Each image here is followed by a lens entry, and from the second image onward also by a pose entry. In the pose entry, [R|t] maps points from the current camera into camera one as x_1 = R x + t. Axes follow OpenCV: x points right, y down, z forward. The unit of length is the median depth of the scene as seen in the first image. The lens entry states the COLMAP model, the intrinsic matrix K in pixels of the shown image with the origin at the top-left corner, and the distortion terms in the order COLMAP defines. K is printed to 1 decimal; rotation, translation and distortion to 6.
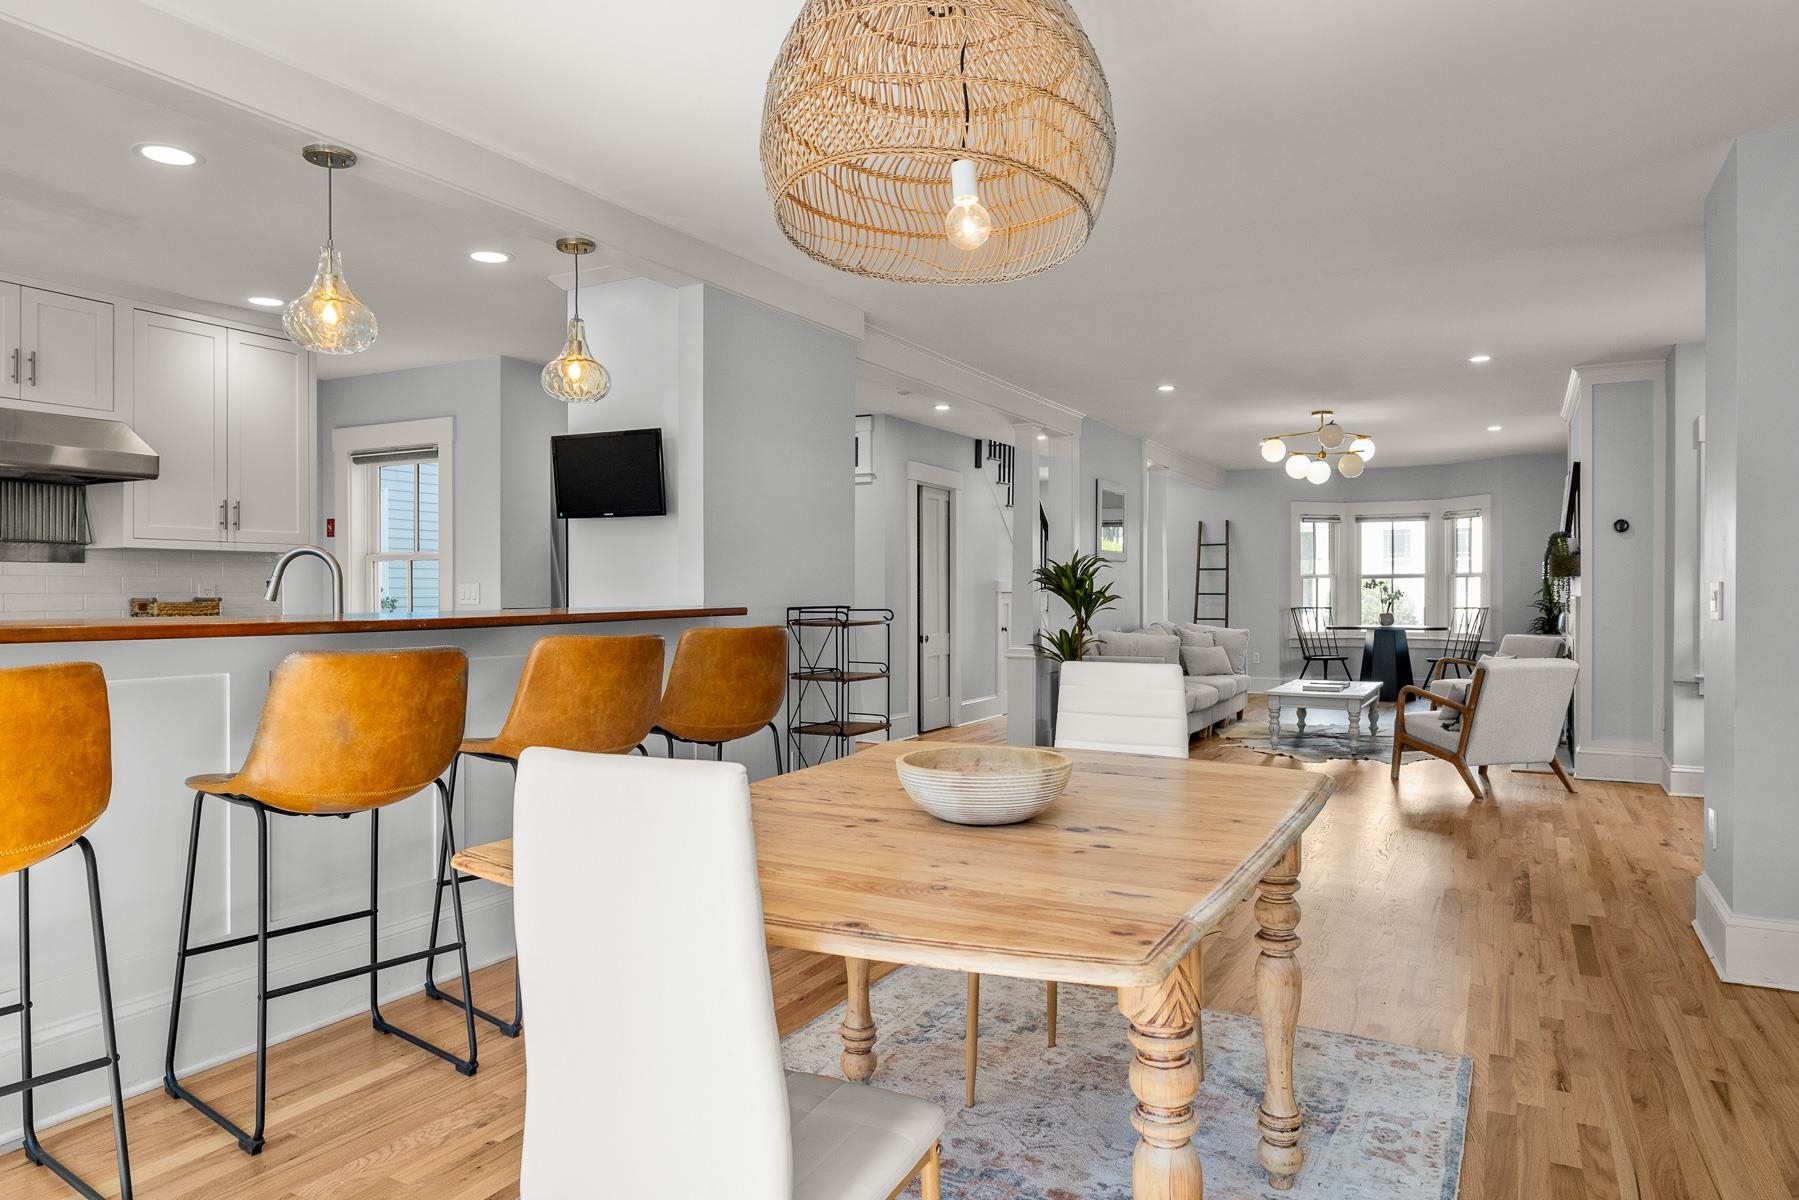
lens RADIAL K [[1143.6, 0, 899.5], [0, 1143.6, 600.0], [0, 0, 1]] dist [-0.002736, -0.000554]
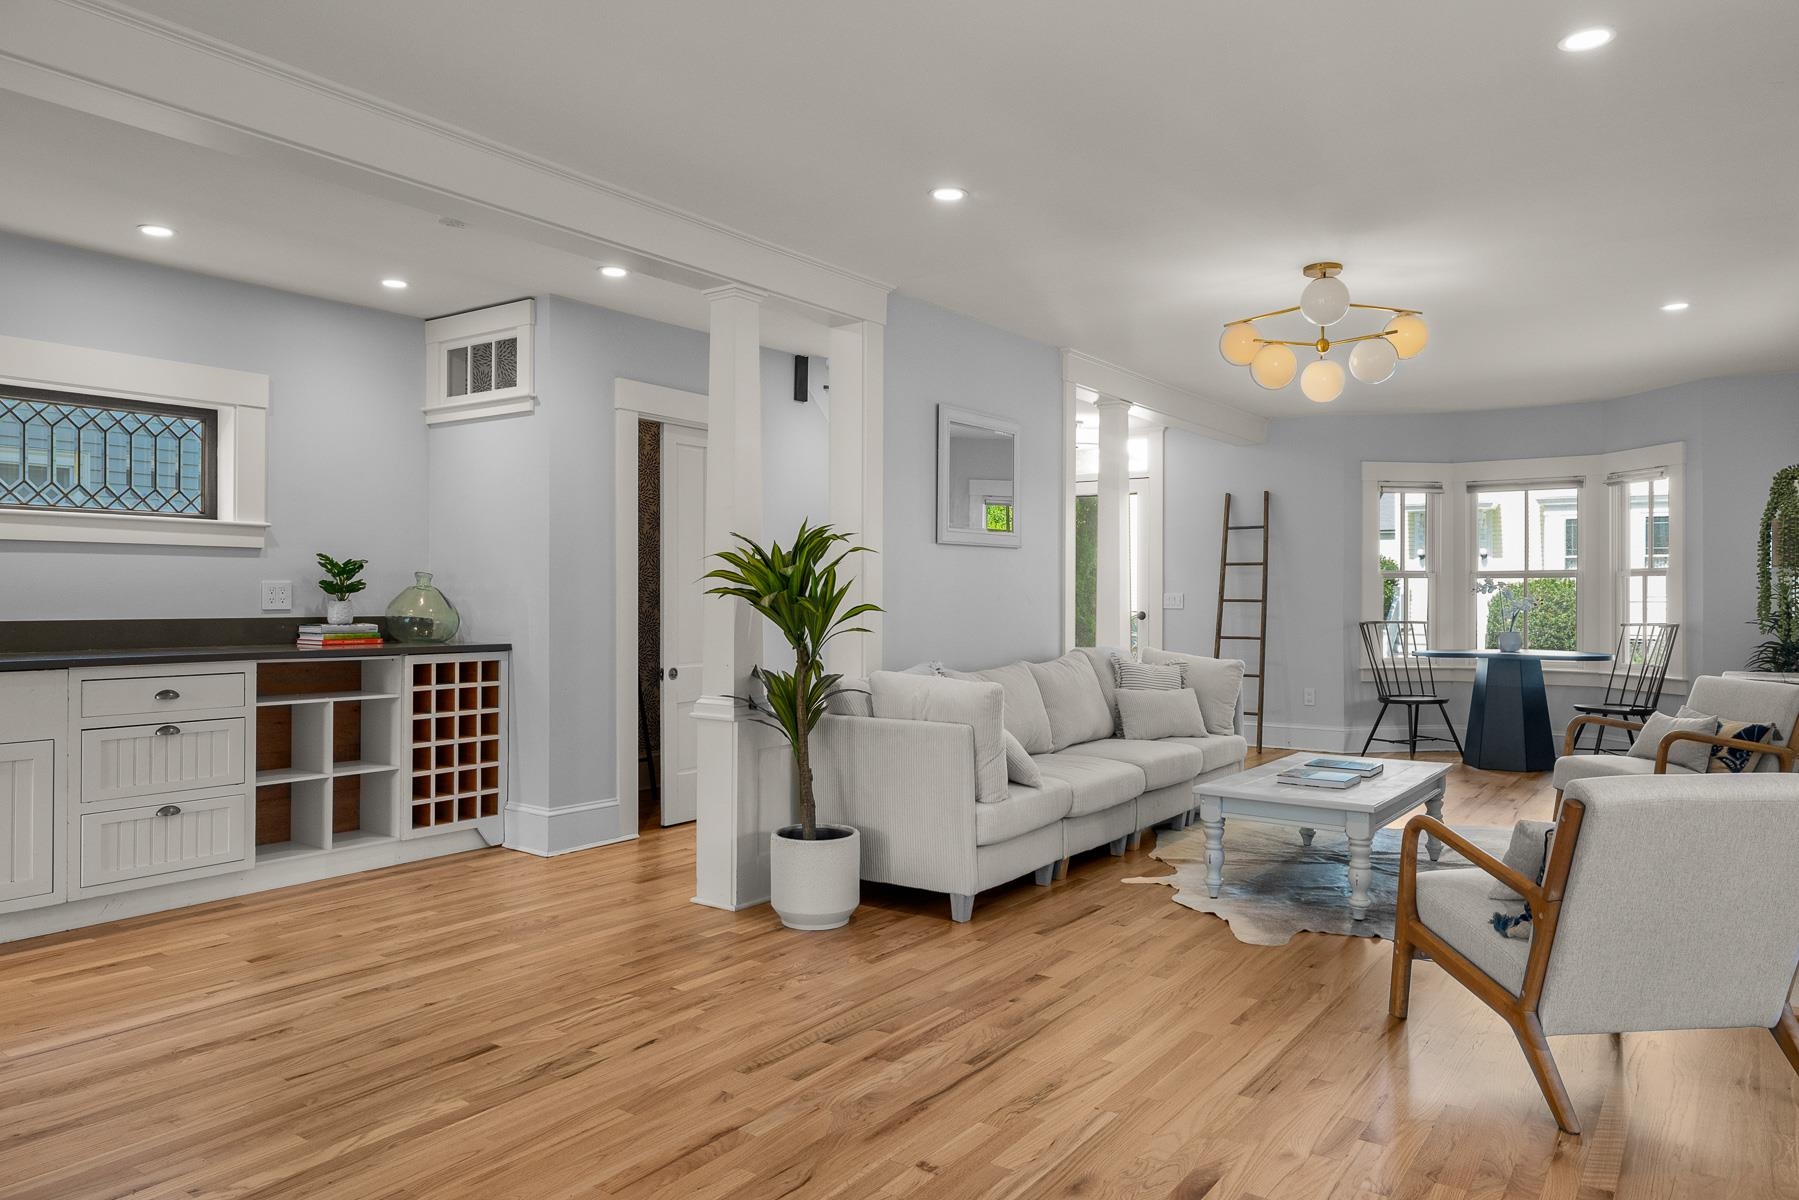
lens RADIAL K [[1187.3, 0, 899.5], [0, 1187.3, 600.0], [0, 0, 1]] dist [0.000462, 0.003832]
pose [[0.991566, 0.003261, -0.129563, 0.174812], [-0.003665, 0.999989, -0.002885, -0.003077], [0.129552, 0.003336, 0.991567, 0.298660]]
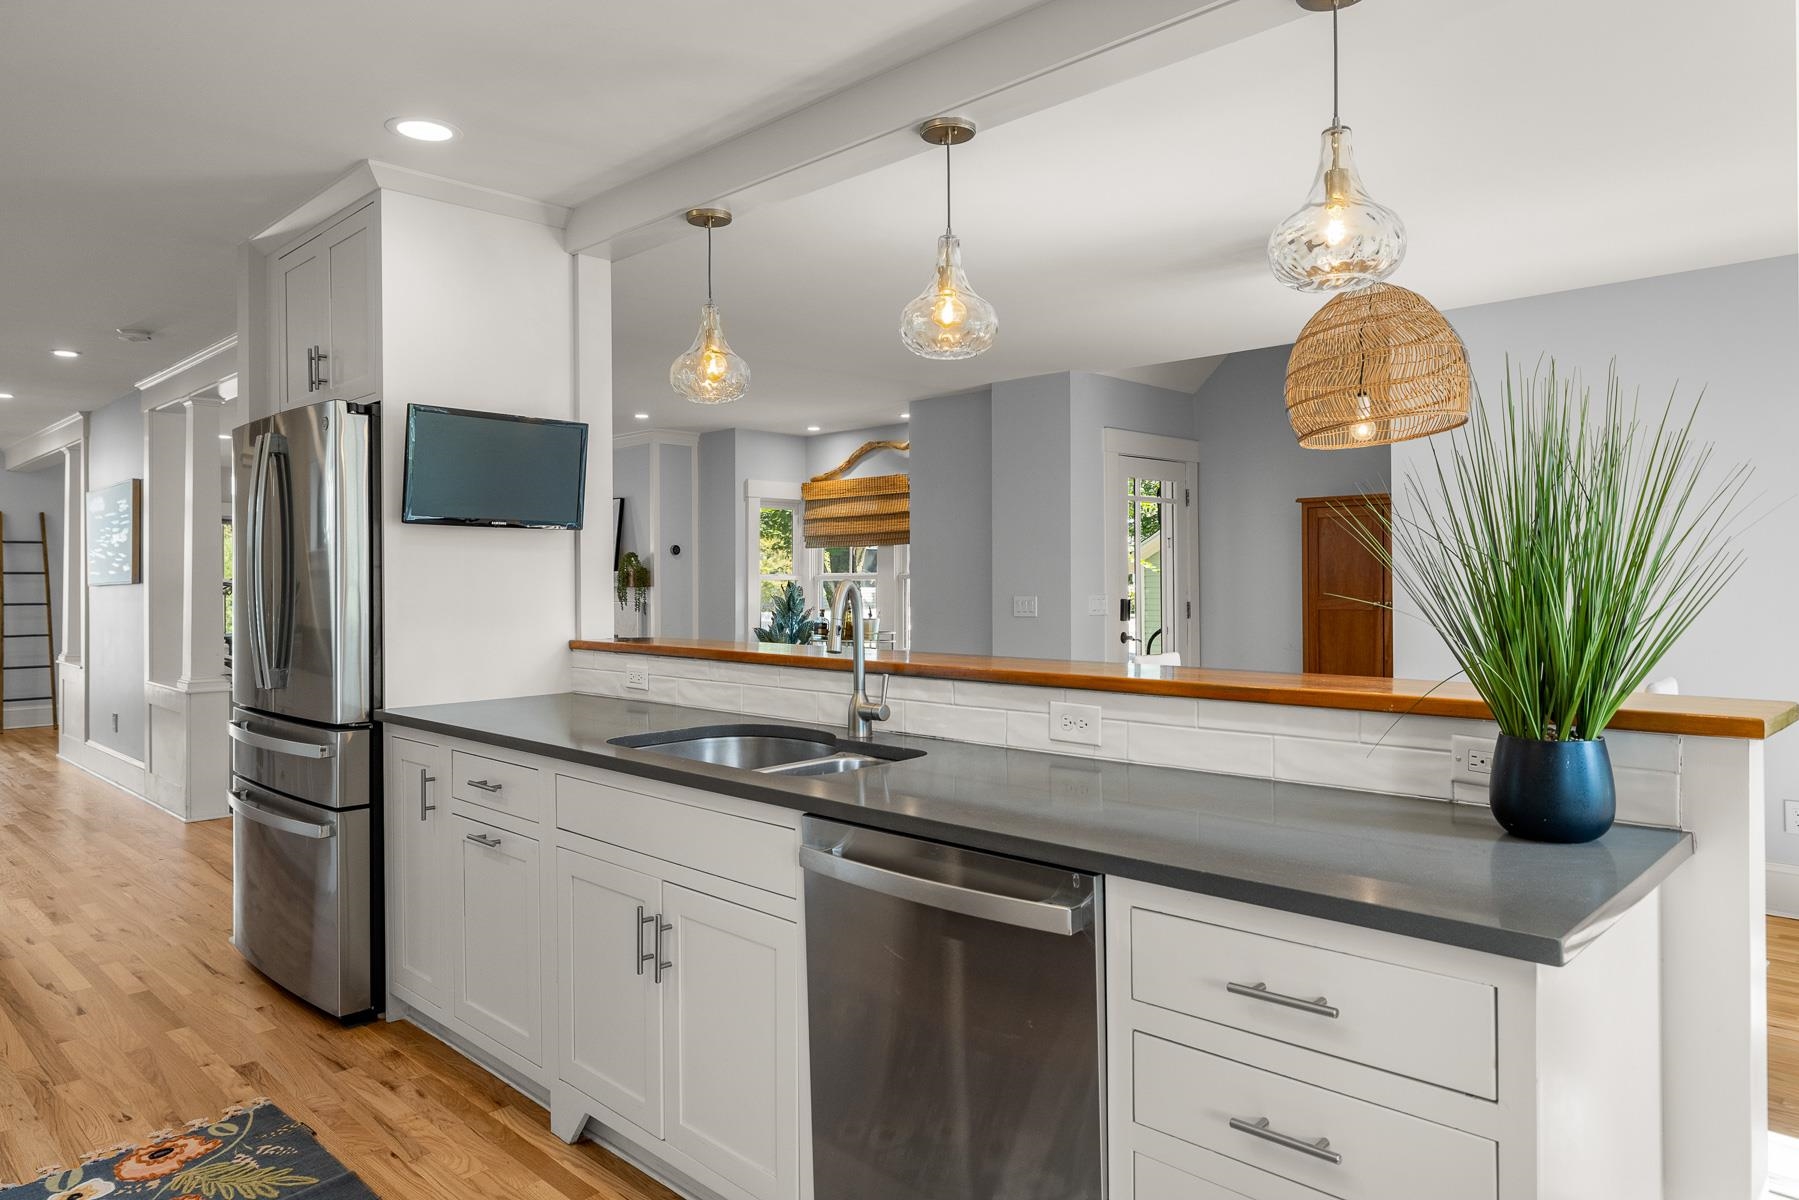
lens RADIAL K [[1143.6, 0, 899.5], [0, 1143.6, 600.0], [0, 0, 1]] dist [-0.002736, -0.000554]
pose [[0.270872, -0.011043, 0.962552, -0.349592], [0.012512, 0.999890, 0.007951, -0.007334], [-0.962534, 0.009890, 0.270980, 0.213231]]
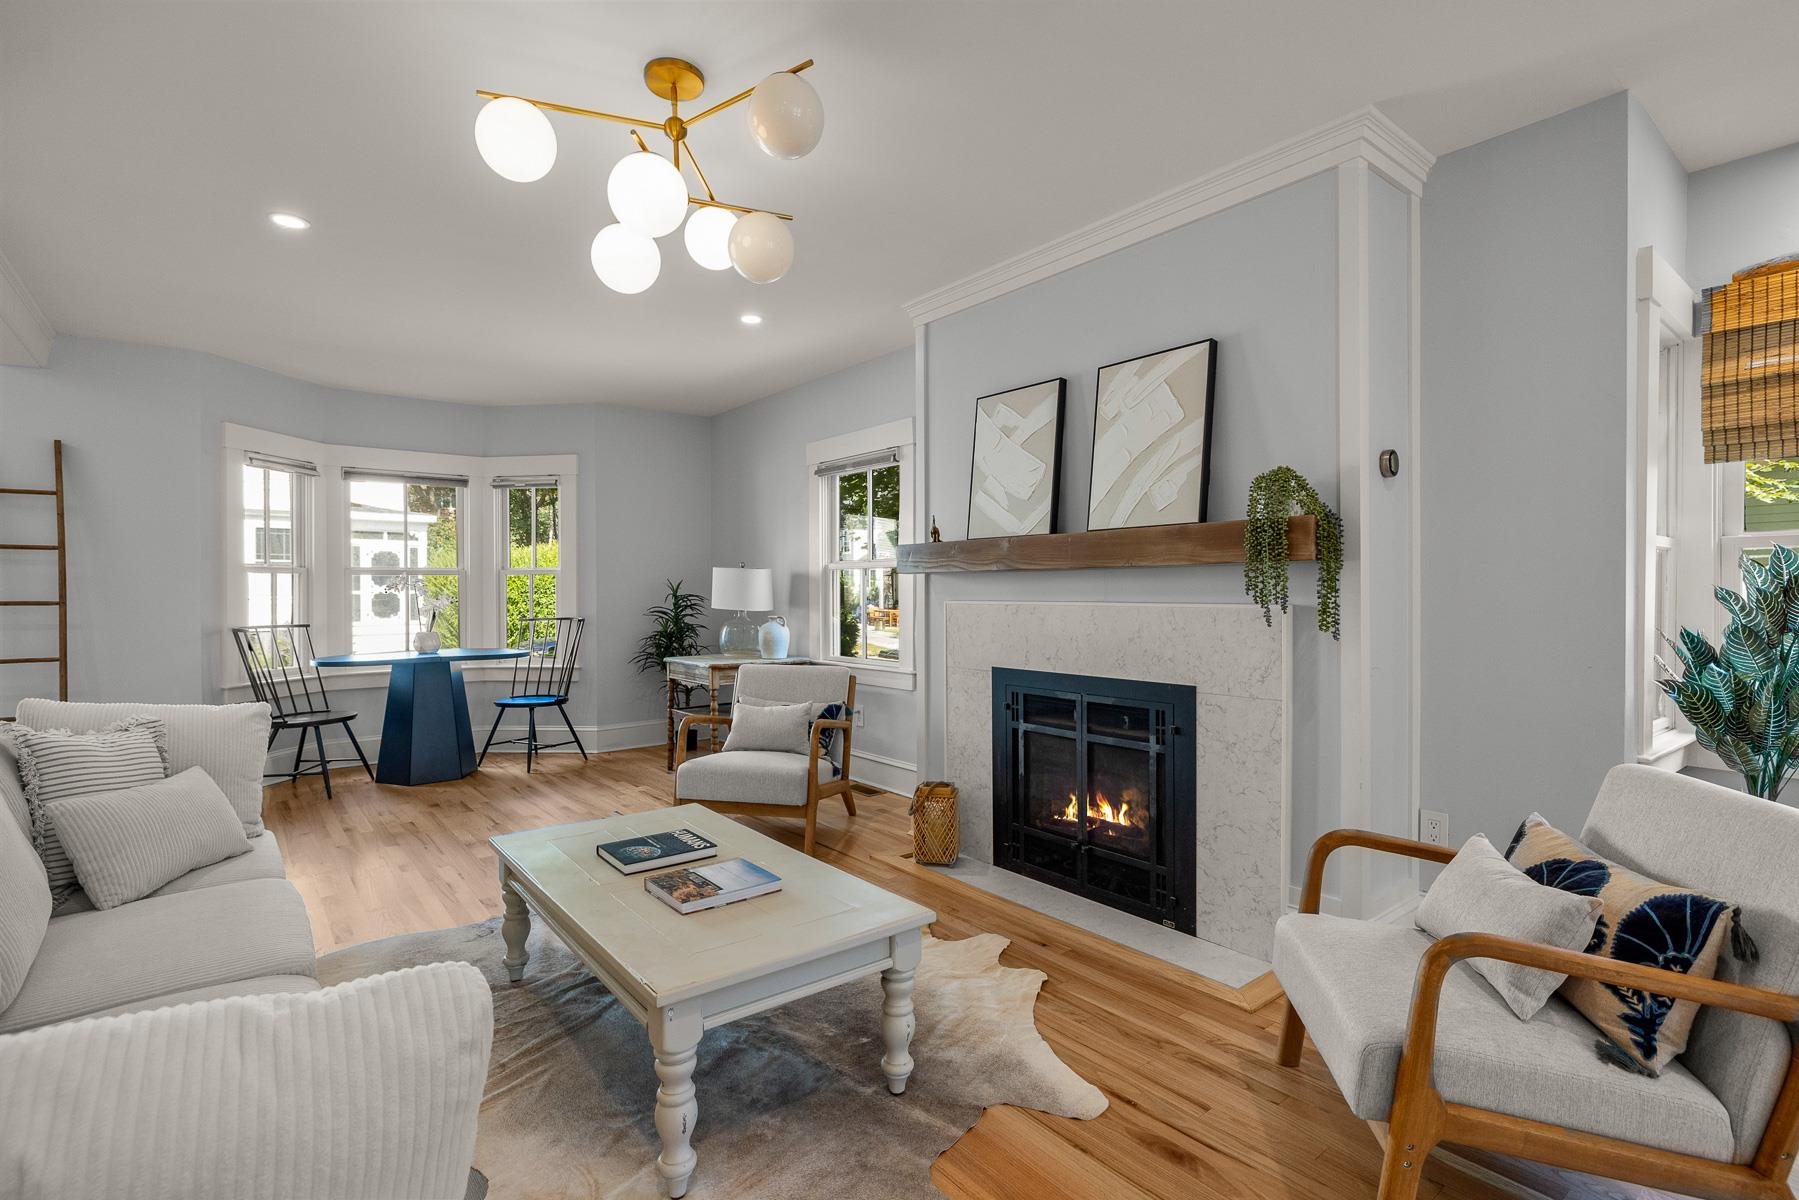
lens RADIAL K [[845.6, 0, 899.5], [0, 845.6, 600.0], [0, 0, 1]] dist [-0.003271, -0.000462]
pose [[0.388870, -0.008986, 0.921249, 0.115792], [0.010429, 0.999931, 0.005351, -0.005074], [-0.921234, 0.007527, 0.388937, 0.603177]]
